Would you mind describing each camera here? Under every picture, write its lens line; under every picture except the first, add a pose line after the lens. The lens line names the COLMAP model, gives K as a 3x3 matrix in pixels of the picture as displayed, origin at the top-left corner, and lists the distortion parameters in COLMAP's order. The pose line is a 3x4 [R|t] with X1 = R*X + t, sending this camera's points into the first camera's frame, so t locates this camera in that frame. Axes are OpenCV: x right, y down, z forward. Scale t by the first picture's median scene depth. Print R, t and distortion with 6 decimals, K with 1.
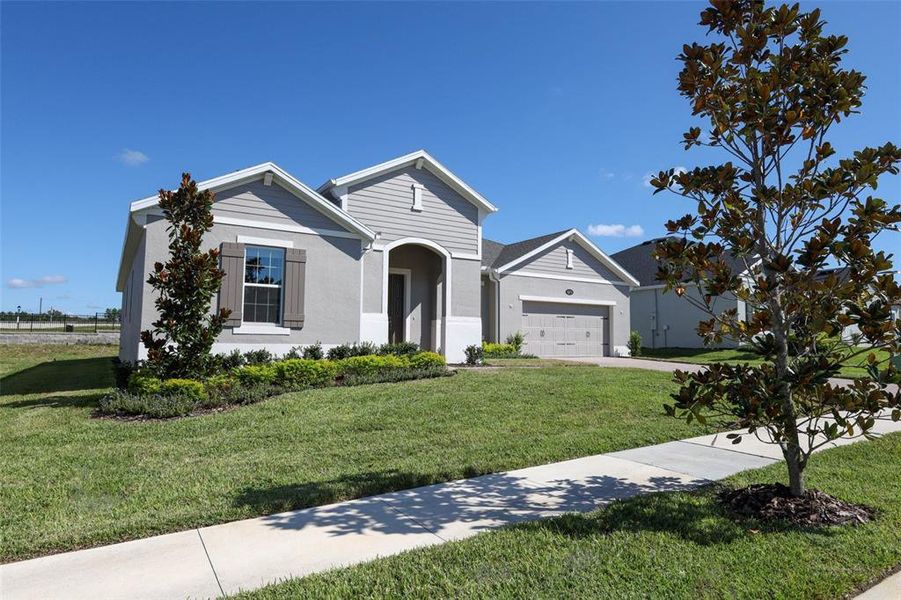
lens RADIAL K [[529.9, 0, 446.7], [0, 529.9, 298.6], [0, 0, 1]] dist [0.000837, 0.000022]
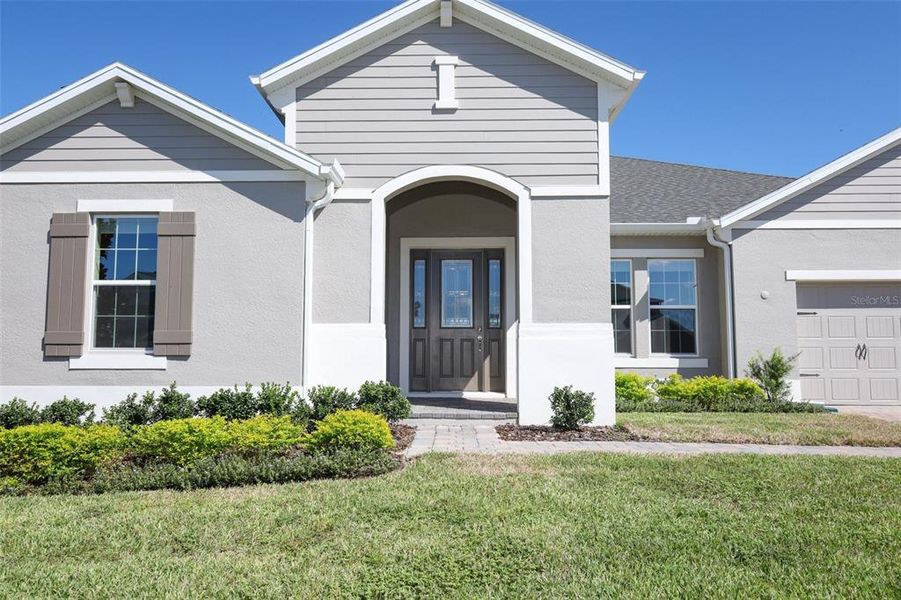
lens RADIAL K [[620.2, 0, 449.5], [0, 620.2, 306.6], [0, 0, 1]] dist [0.006187, -0.001948]
pose [[0.836317, -0.054825, -0.545498, 0.250417], [0.053188, 0.998408, -0.018802, 0.026129], [0.545660, -0.013290, 0.837901, 0.518279]]
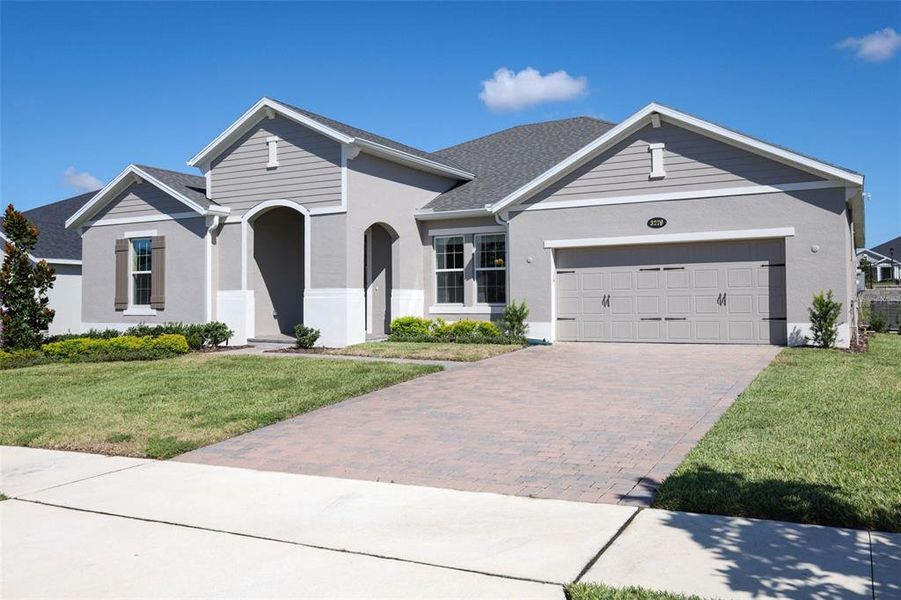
lens RADIAL K [[743.8, 0, 467.1], [0, 743.8, 262.6], [0, 0, 1]] dist [0.001084, 0.001296]
pose [[0.498079, -0.058973, -0.865124, 1.135985], [0.086314, 0.996102, -0.018208, 0.035935], [0.862825, -0.065603, 0.501228, 0.657058]]
